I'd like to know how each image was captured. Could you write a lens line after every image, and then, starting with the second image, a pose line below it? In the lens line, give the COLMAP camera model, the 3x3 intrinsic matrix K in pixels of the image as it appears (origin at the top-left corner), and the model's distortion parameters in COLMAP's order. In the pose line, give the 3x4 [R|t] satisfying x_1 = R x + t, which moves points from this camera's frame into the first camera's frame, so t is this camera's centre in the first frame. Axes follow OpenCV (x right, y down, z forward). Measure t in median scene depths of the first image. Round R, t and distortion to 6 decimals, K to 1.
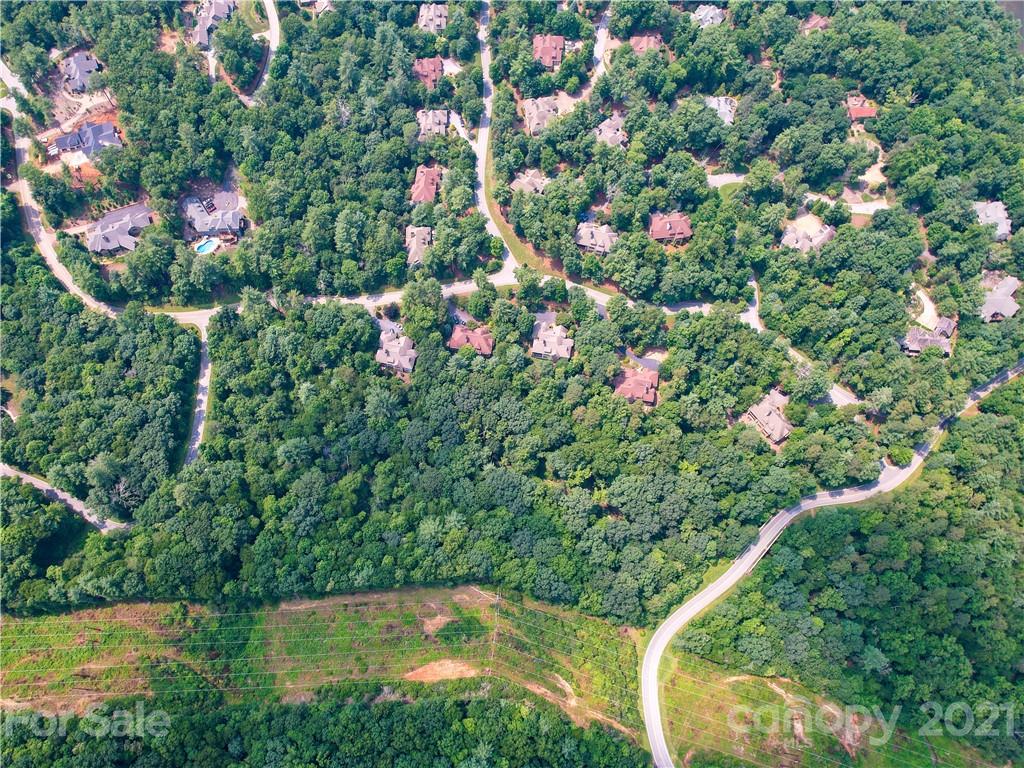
lens RADIAL K [[865.2, 0, 465.8], [0, 865.2, 393.0], [0, 0, 1]] dist [-0.062071, 0.032697]
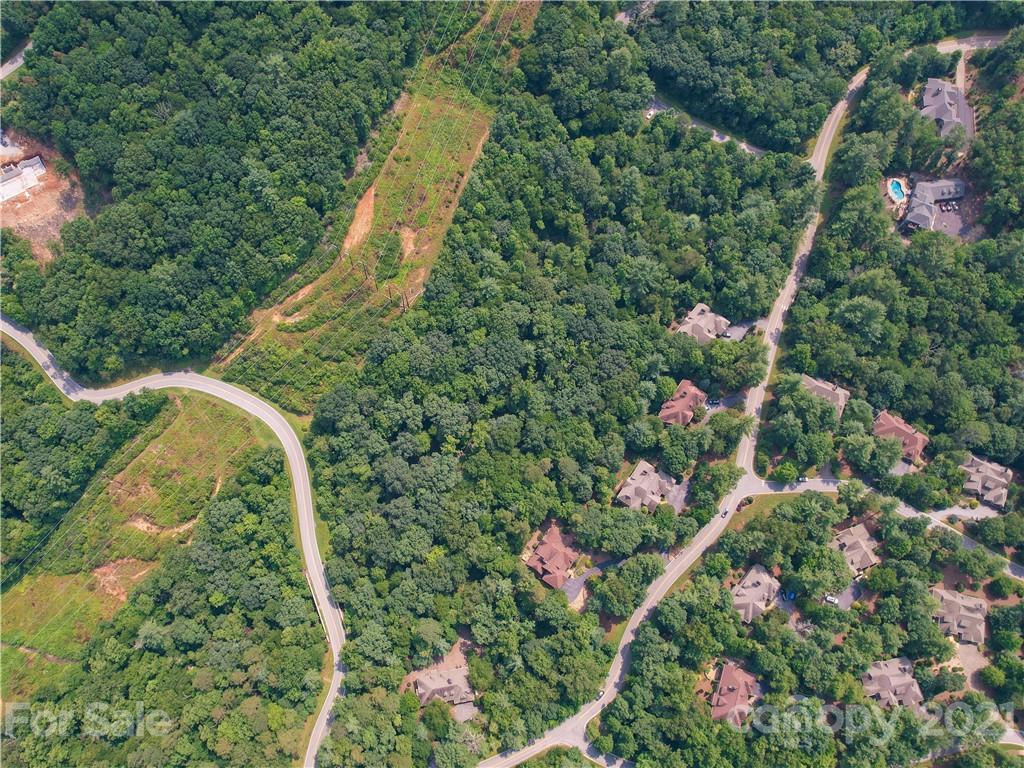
lens RADIAL K [[865.2, 0, 454.2], [0, 865.2, 394.9], [0, 0, 1]] dist [-0.062071, 0.032697]
pose [[-0.435564, 0.864086, -0.252271, 0.324430], [-0.842164, -0.292206, 0.453183, -0.265513], [0.317874, 0.409844, 0.854976, 0.211500]]
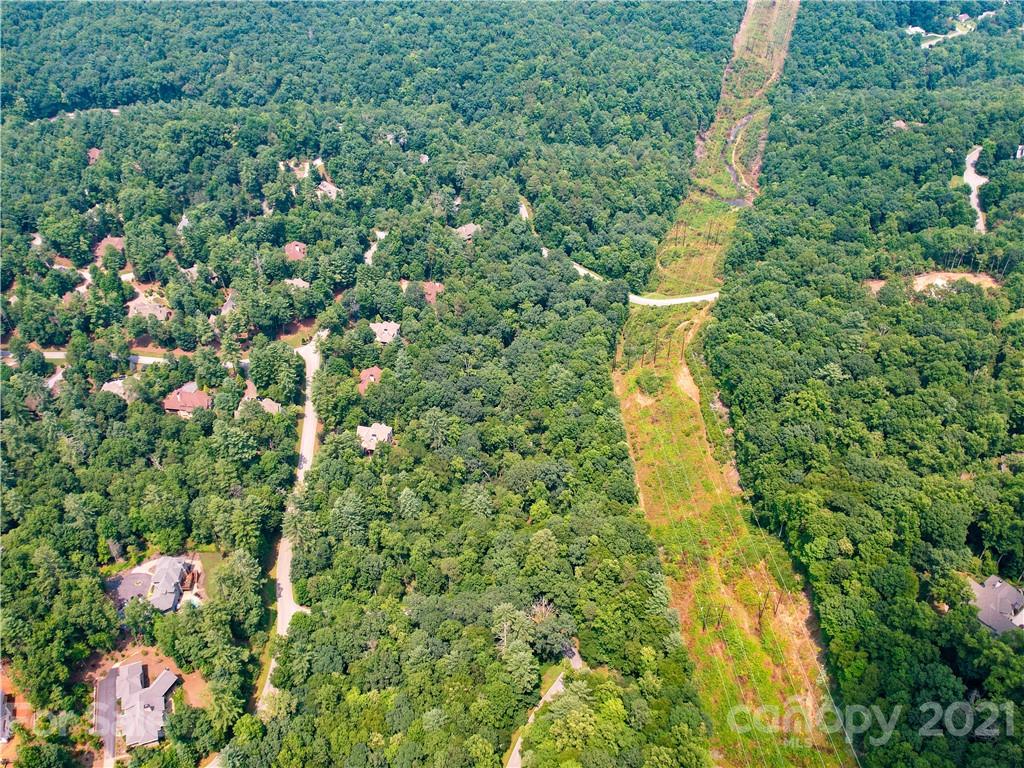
lens RADIAL K [[865.2, 0, 508.4], [0, 865.2, 384.6], [0, 0, 1]] dist [-0.062071, 0.032697]
pose [[0.019001, -0.662198, 0.749088, -0.797249], [0.941299, 0.264411, 0.209864, -0.128084], [-0.337039, 0.701128, 0.628350, 0.315980]]
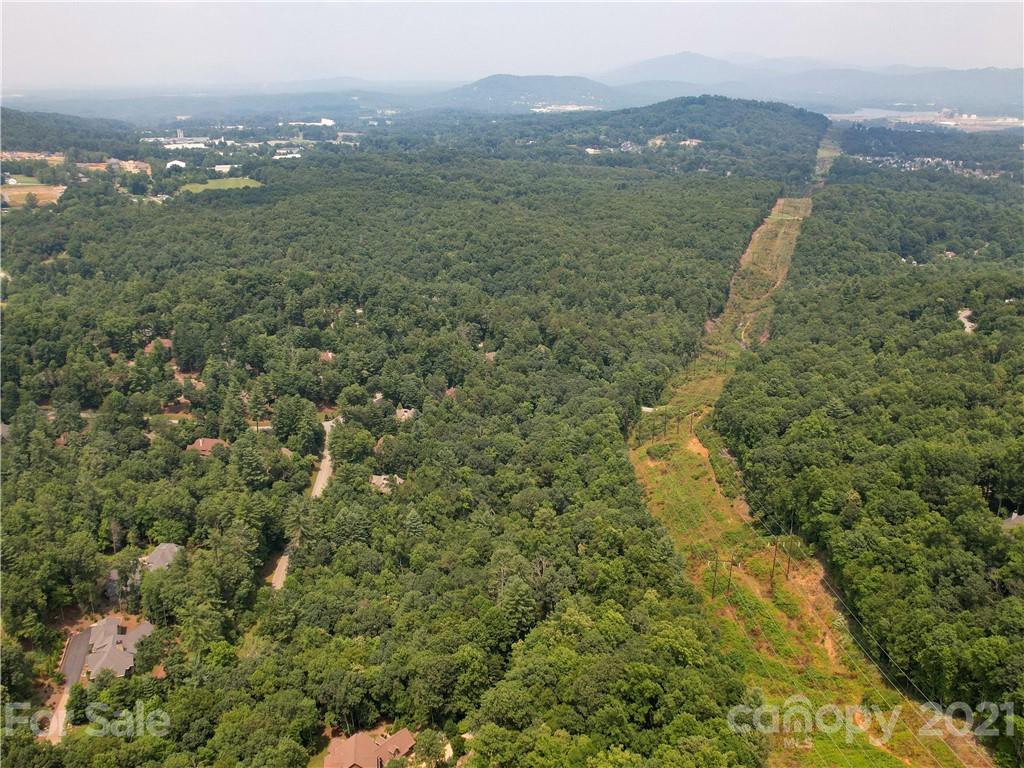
lens RADIAL K [[865.2, 0, 508.6], [0, 865.2, 383.2], [0, 0, 1]] dist [-0.062071, 0.032697]
pose [[0.065817, -0.350722, 0.934164, -0.984464], [0.936380, 0.345175, 0.063619, -0.018029], [-0.344763, 0.870545, 0.351128, 0.534172]]
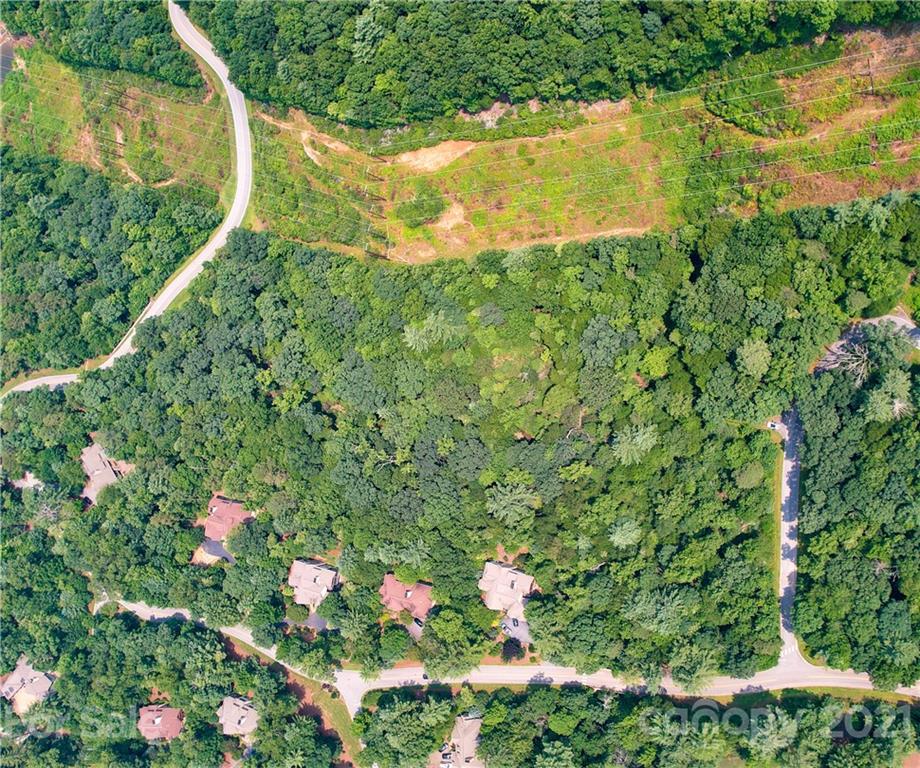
lens RADIAL K [[1030.4, 0, 460.6], [0, 1030.4, 420.5], [0, 0, 1]] dist [-0.053173, 0.000000]
pose [[-0.927455, -0.022068, 0.373282, -0.378004], [0.147253, -0.939151, 0.310341, -0.196017], [0.343720, 0.342794, 0.874270, 0.203185]]
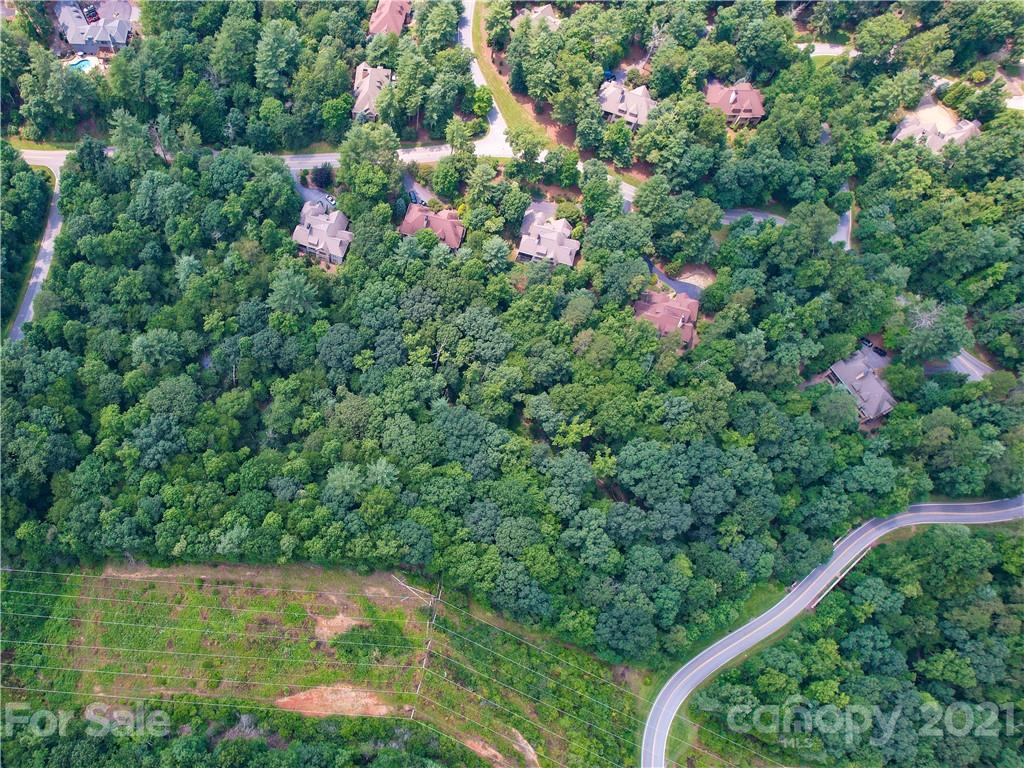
lens RADIAL K [[870.1, 0, 345.9], [0, 870.1, 392.7], [0, 0, 1]] dist [-0.070722, 0.057004]
pose [[0.992214, 0.115708, -0.046078, -0.015455], [-0.116315, 0.993155, -0.010697, 0.091094], [0.044525, 0.015974, 0.998881, 0.318706]]
